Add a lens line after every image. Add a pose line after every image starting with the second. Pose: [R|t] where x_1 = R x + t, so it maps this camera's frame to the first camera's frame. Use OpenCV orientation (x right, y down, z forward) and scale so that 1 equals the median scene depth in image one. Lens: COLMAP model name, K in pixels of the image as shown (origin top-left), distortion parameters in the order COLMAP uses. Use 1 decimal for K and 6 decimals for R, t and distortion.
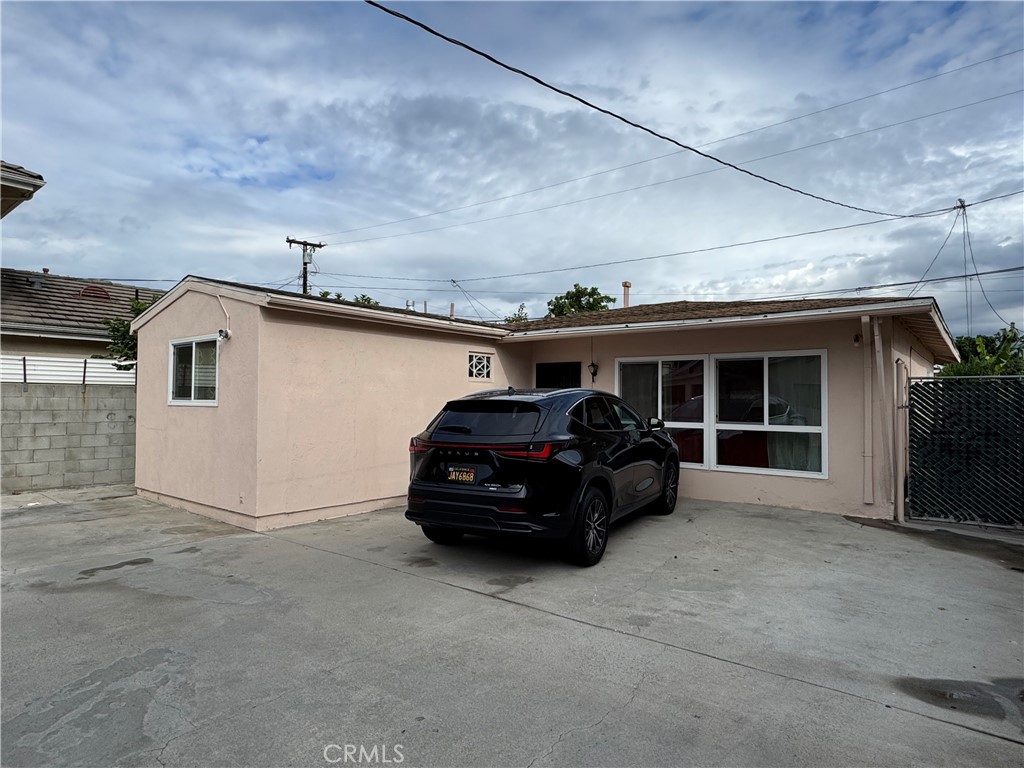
lens RADIAL K [[595.5, 0, 511.6], [0, 595.5, 382.3], [0, 0, 1]] dist [-0.000974, -0.001755]
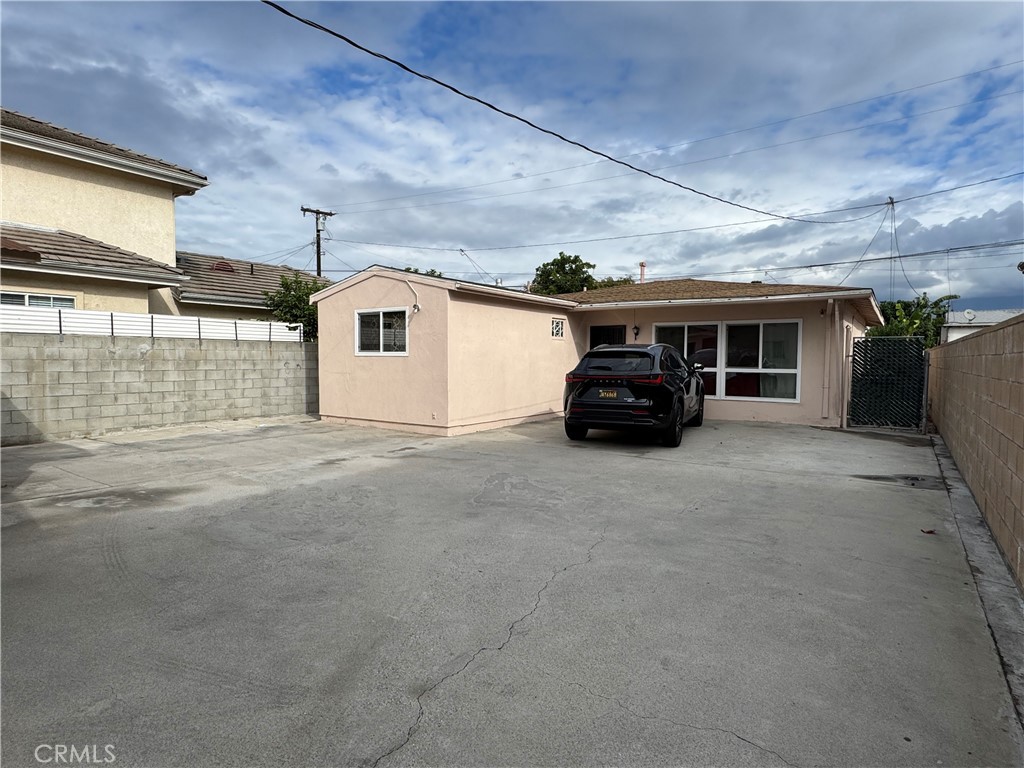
lens RADIAL K [[566.9, 0, 512.7], [0, 566.9, 384.7], [0, 0, 1]] dist [-0.004200, 0.000572]
pose [[0.997507, -0.004237, 0.070447, -0.276672], [-0.001355, 0.996863, 0.079137, -0.000562], [-0.070561, -0.079035, 0.994371, -0.356606]]
